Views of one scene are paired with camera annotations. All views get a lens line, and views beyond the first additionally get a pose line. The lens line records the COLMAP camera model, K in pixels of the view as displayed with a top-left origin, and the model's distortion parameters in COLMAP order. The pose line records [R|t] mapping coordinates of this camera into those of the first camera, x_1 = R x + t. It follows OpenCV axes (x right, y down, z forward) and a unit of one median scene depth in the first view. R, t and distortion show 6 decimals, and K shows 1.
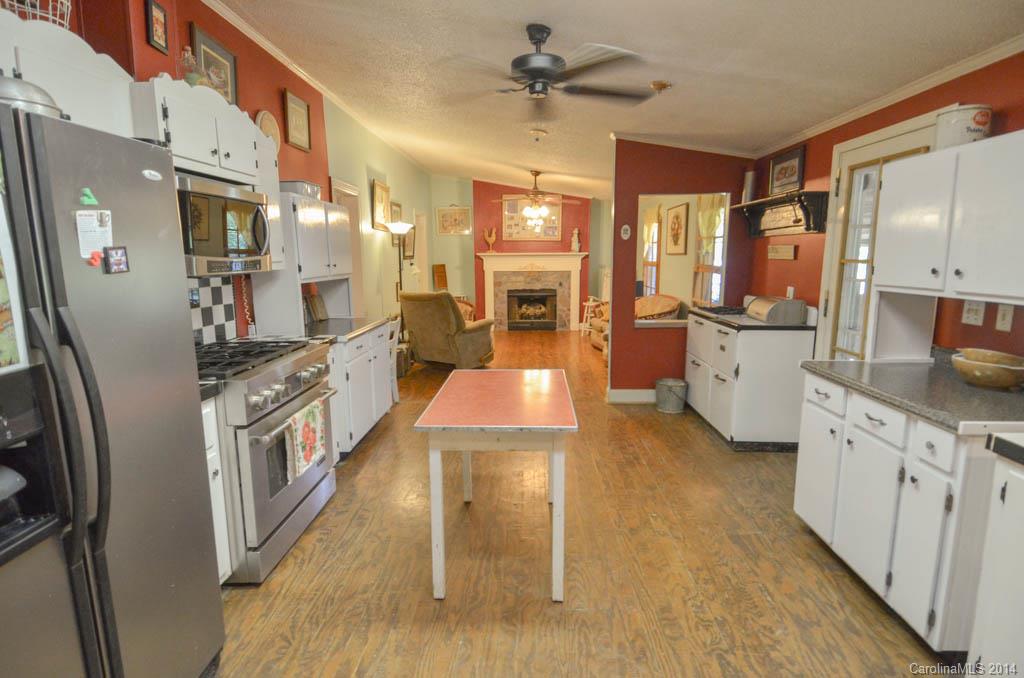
lens RADIAL K [[524.1, 0, 517.1], [0, 524.1, 338.7], [0, 0, 1]] dist [0.020534, -0.000459]
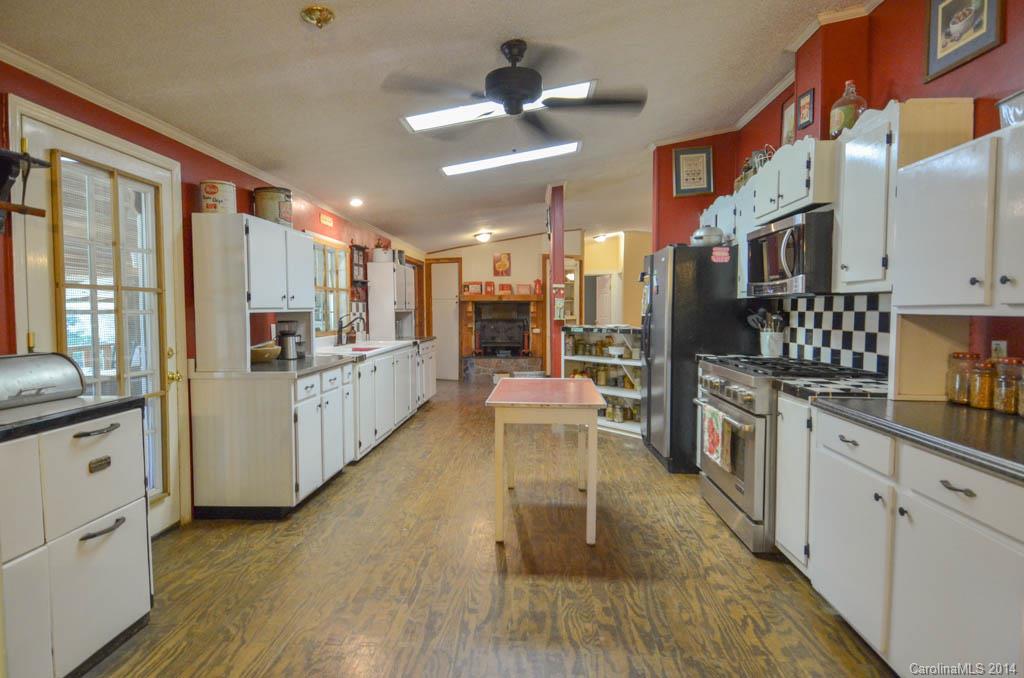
lens RADIAL K [[528.5, 0, 509.9], [0, 528.5, 332.3], [0, 0, 1]] dist [0.025191, -0.027538]
pose [[-0.999327, 0.007651, 0.035871, 0.013820], [0.014939, 0.978110, 0.207550, -0.322061], [-0.033498, 0.207946, -0.977566, 2.368711]]
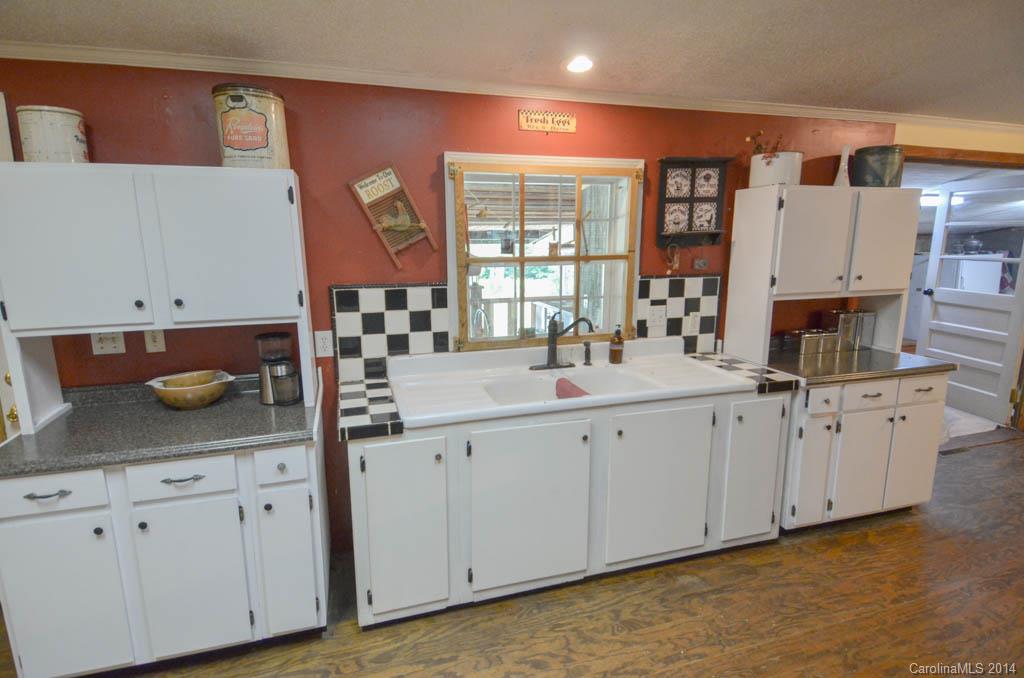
lens RADIAL K [[528.5, 0, 509.9], [0, 528.5, 332.3], [0, 0, 1]] dist [0.025191, -0.027538]
pose [[-0.314330, -0.177410, 0.932589, -0.234324], [0.158451, 0.958797, 0.235802, -0.180798], [-0.935997, 0.221889, -0.273268, 0.627374]]
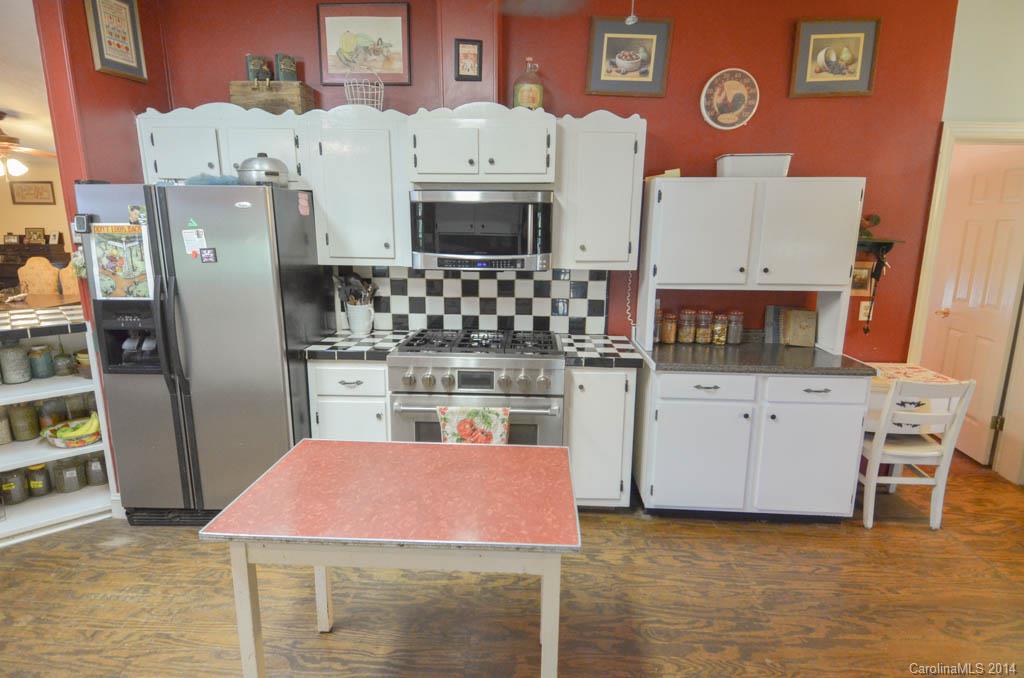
lens RADIAL K [[524.1, 0, 517.1], [0, 524.1, 338.7], [0, 0, 1]] dist [0.020534, -0.000459]
pose [[-0.037894, 0.214849, -0.975912, 0.596084], [-0.170493, 0.960904, 0.218166, -0.254939], [0.984630, 0.174653, 0.000218, 1.183868]]
